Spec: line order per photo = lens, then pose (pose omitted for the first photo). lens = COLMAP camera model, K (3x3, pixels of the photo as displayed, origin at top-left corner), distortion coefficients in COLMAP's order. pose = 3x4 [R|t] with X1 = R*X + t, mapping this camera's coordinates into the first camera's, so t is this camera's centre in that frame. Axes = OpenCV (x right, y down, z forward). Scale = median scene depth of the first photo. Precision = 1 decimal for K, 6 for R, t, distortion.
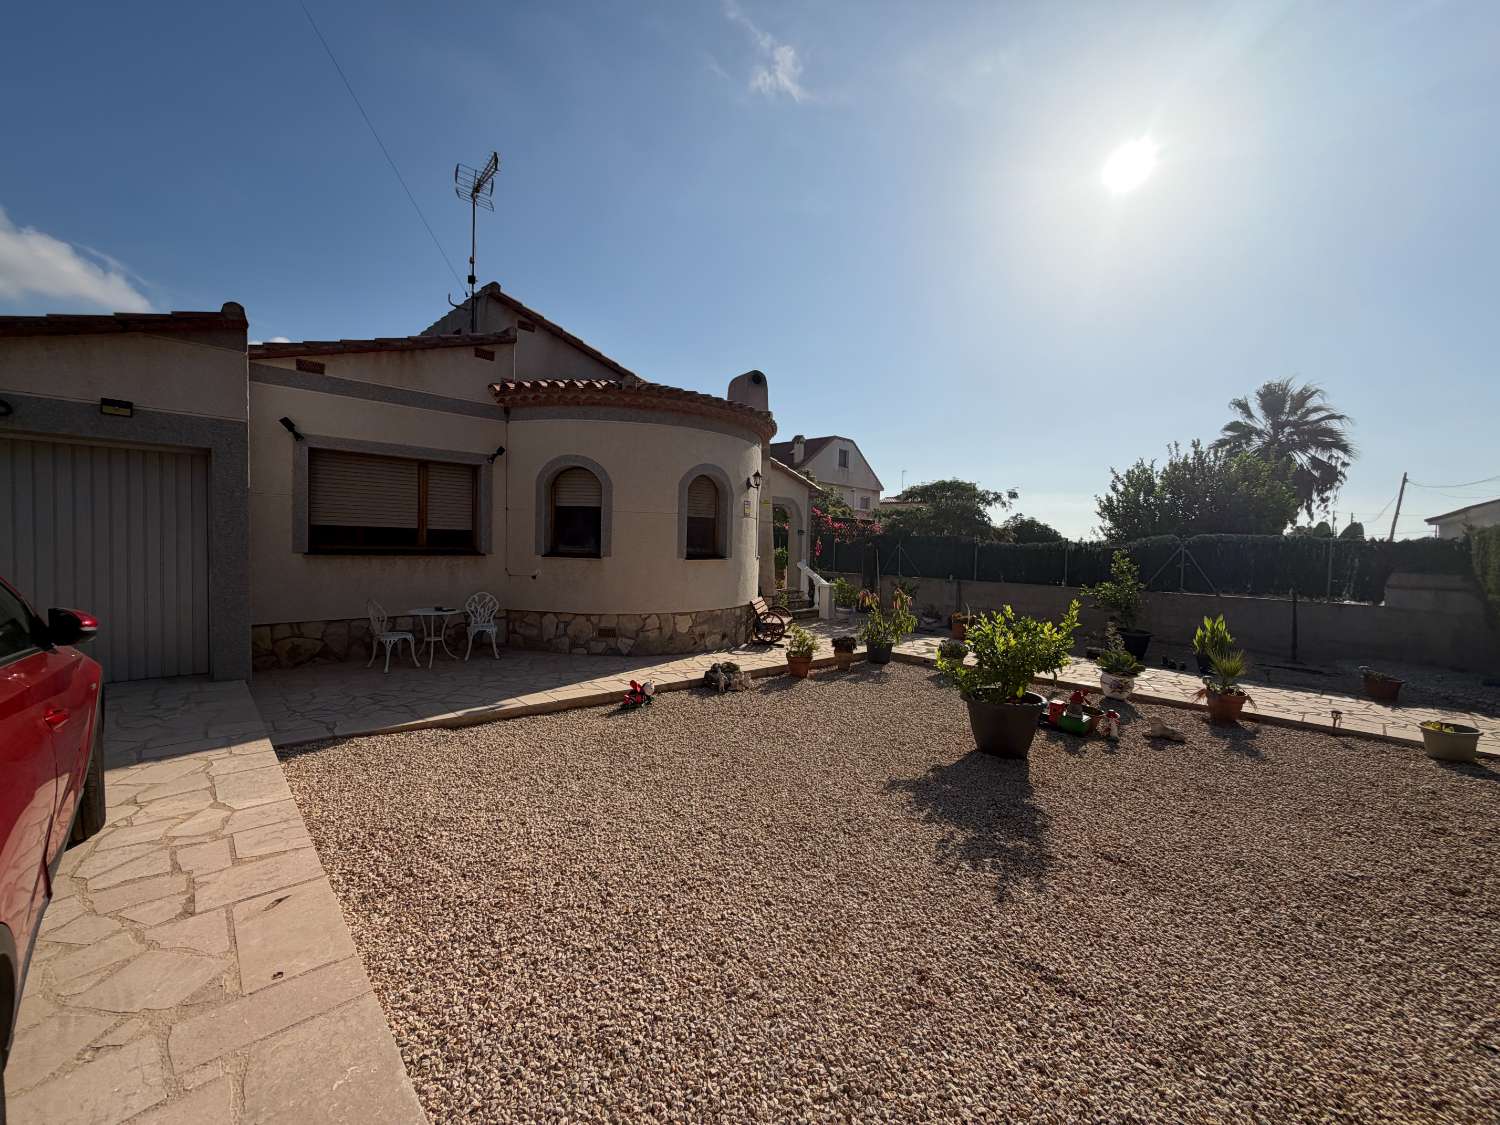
lens RADIAL K [[594.5, 0, 746.4], [0, 594.5, 561.7], [0, 0, 1]] dist [-0.001301, -0.000658]
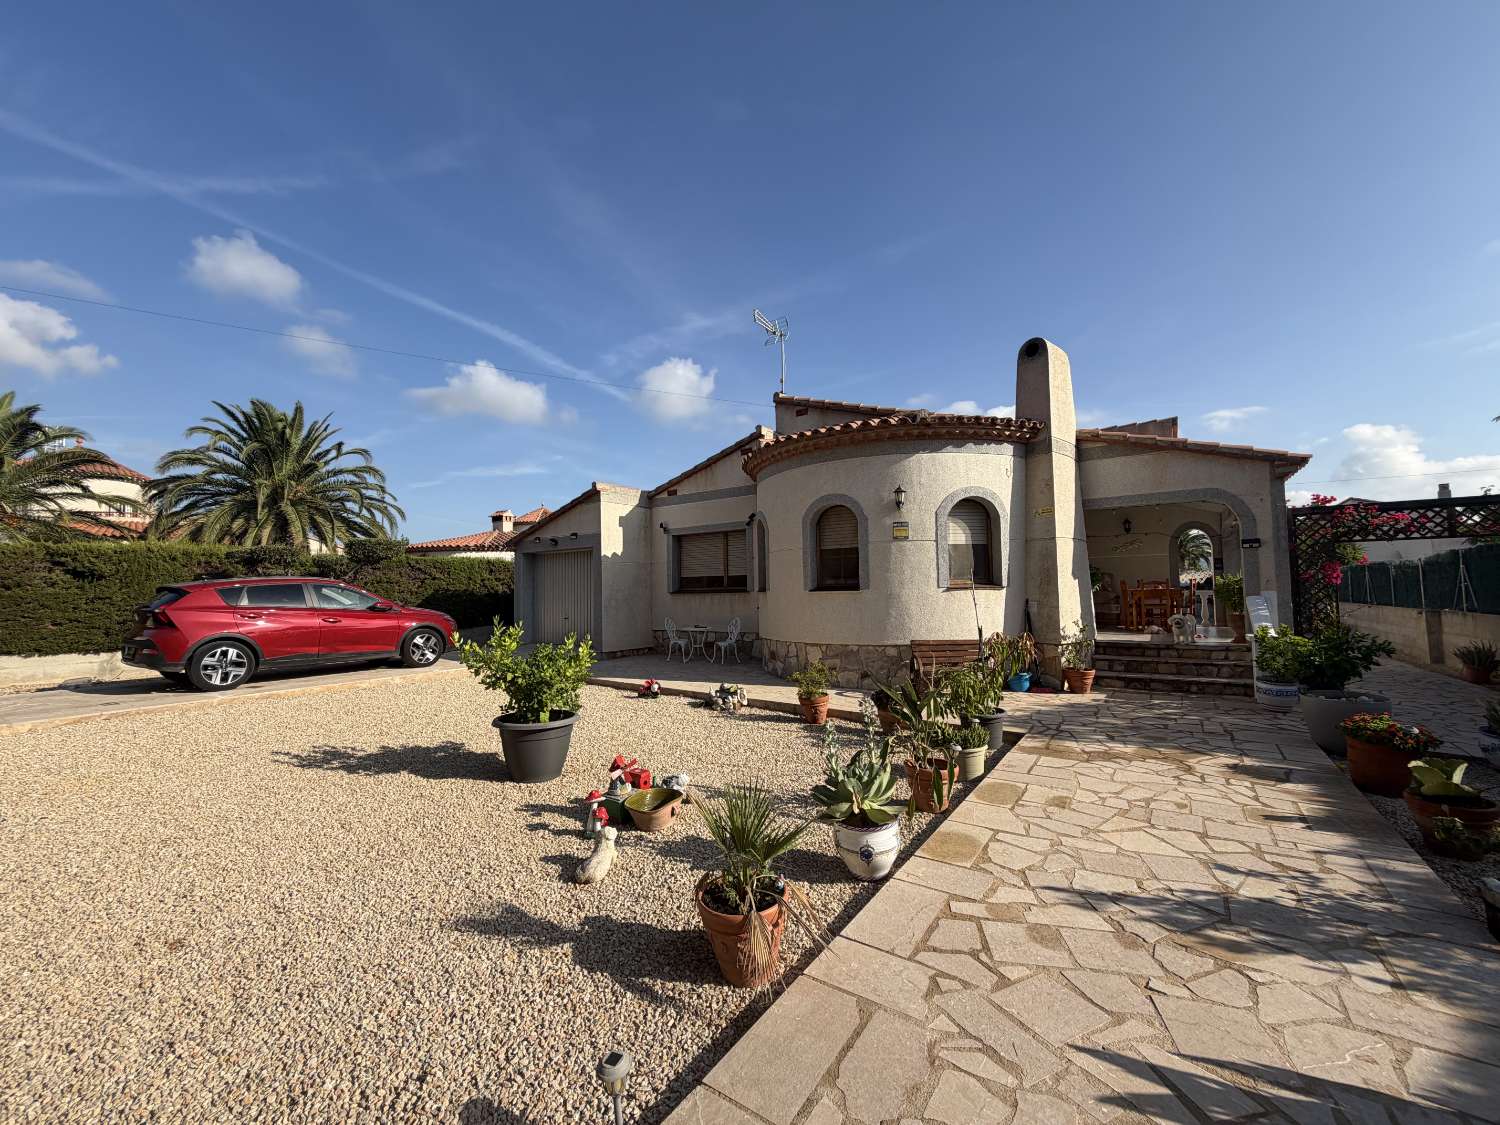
lens RADIAL K [[594.5, 0, 746.4], [0, 594.5, 561.7], [0, 0, 1]] dist [-0.001301, -0.000658]
pose [[0.197010, -0.075059, -0.977524, 1.001587], [-0.005697, 0.996961, -0.077700, 0.028365], [0.980385, 0.020876, 0.195983, 0.773716]]
